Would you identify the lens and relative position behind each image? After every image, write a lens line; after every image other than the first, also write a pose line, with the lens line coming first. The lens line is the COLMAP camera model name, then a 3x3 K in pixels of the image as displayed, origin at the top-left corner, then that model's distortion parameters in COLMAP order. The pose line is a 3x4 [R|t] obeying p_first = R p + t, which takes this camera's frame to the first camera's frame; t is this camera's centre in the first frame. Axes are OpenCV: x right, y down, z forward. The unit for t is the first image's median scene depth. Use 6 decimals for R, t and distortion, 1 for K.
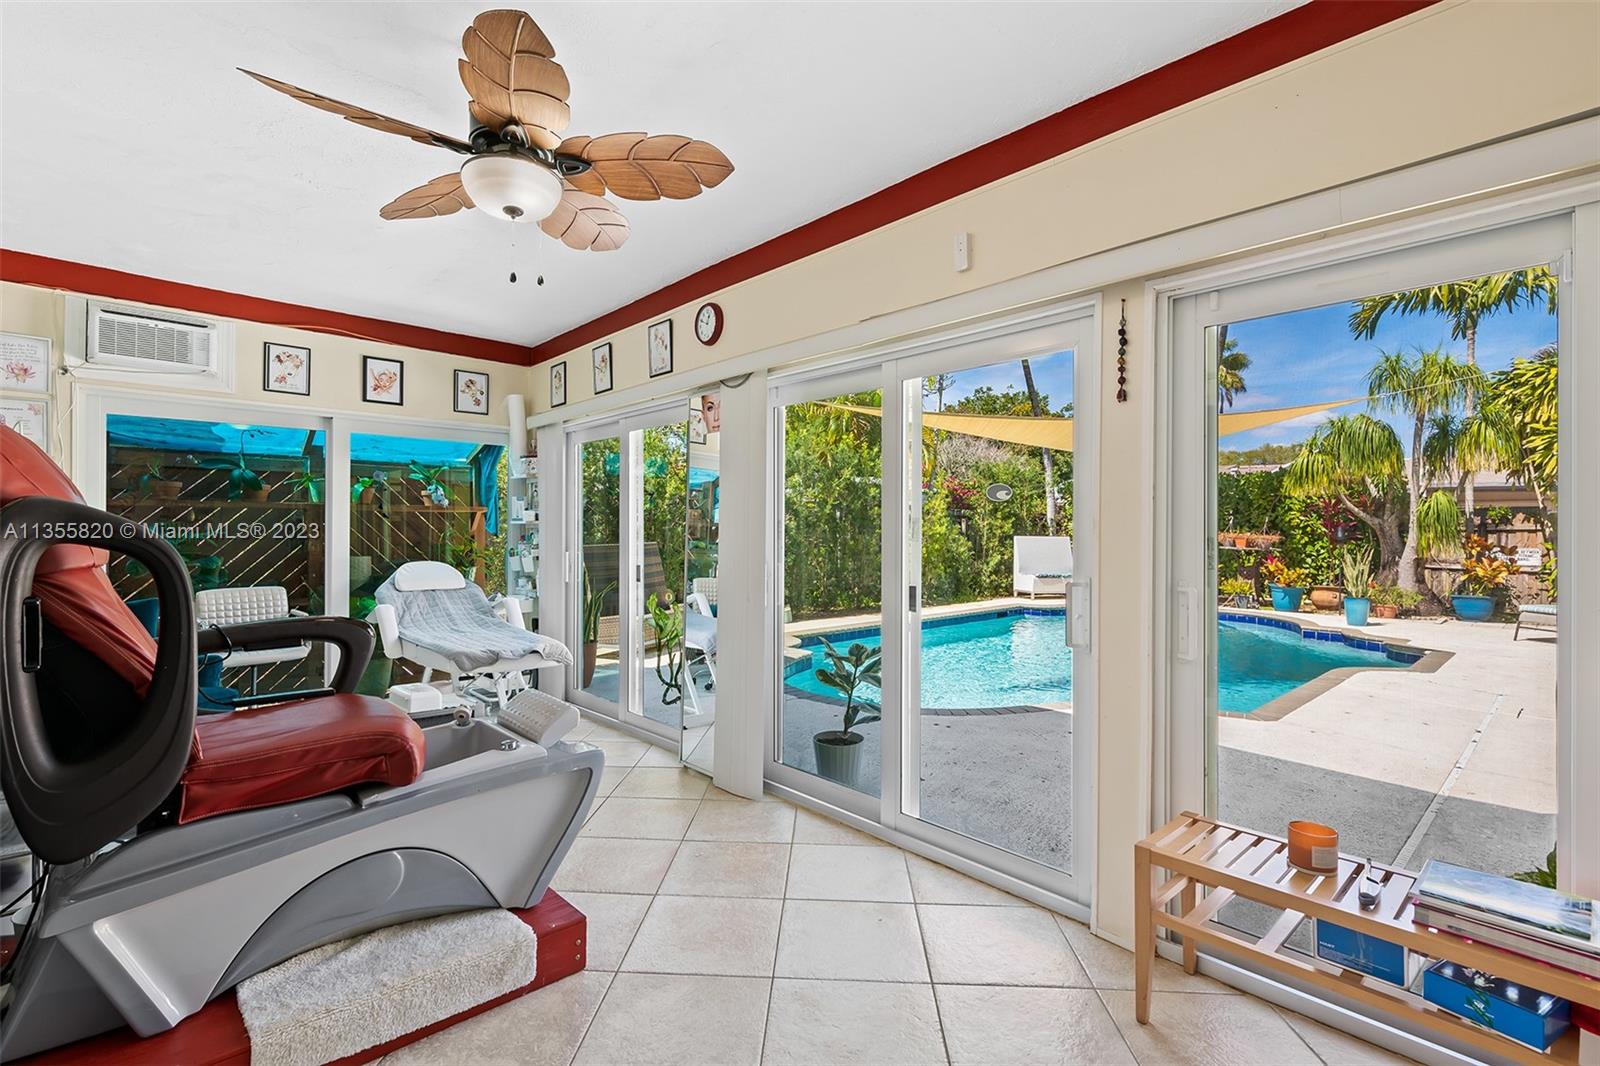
lens RADIAL K [[727.2, 0, 811.2], [0, 727.2, 534.3], [0, 0, 1]] dist [0.003652, -0.000508]
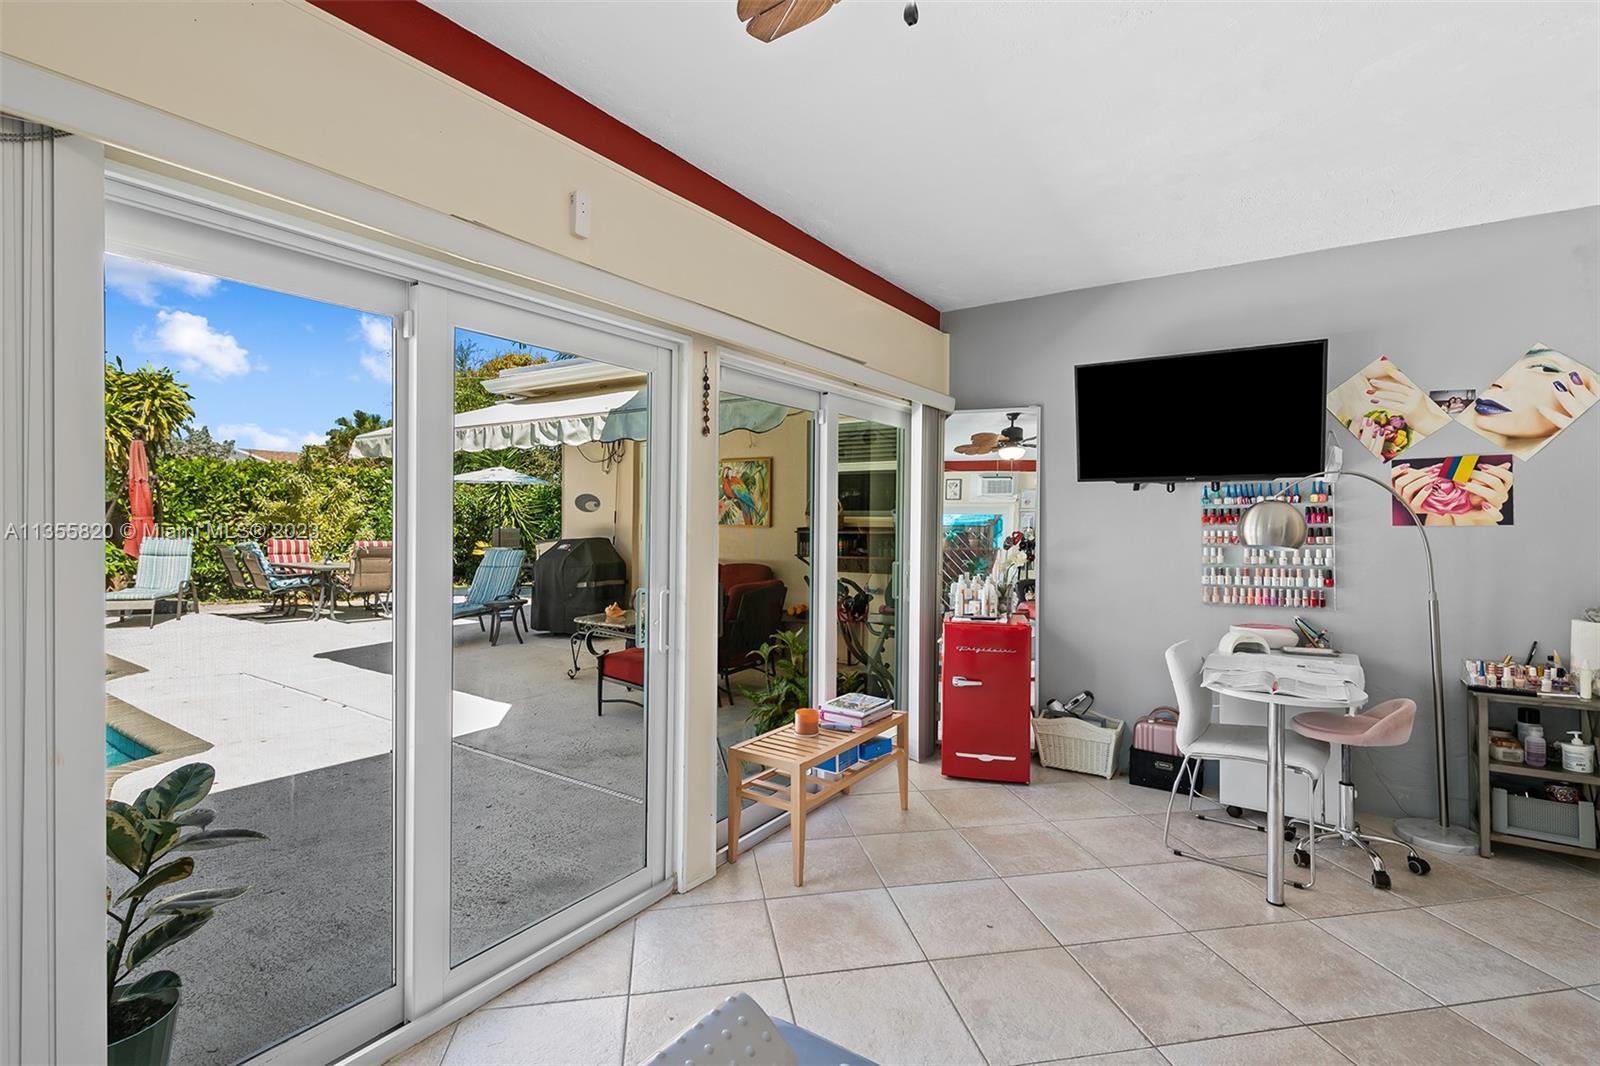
lens RADIAL K [[727.2, 0, 802.5], [0, 727.2, 525.2], [0, 0, 1]] dist [0.003652, -0.000508]
pose [[-0.213255, -0.013919, 0.976897, -0.618075], [-0.001259, 0.999902, 0.013972, -0.038728], [-0.976996, 0.001750, -0.213251, 0.854758]]
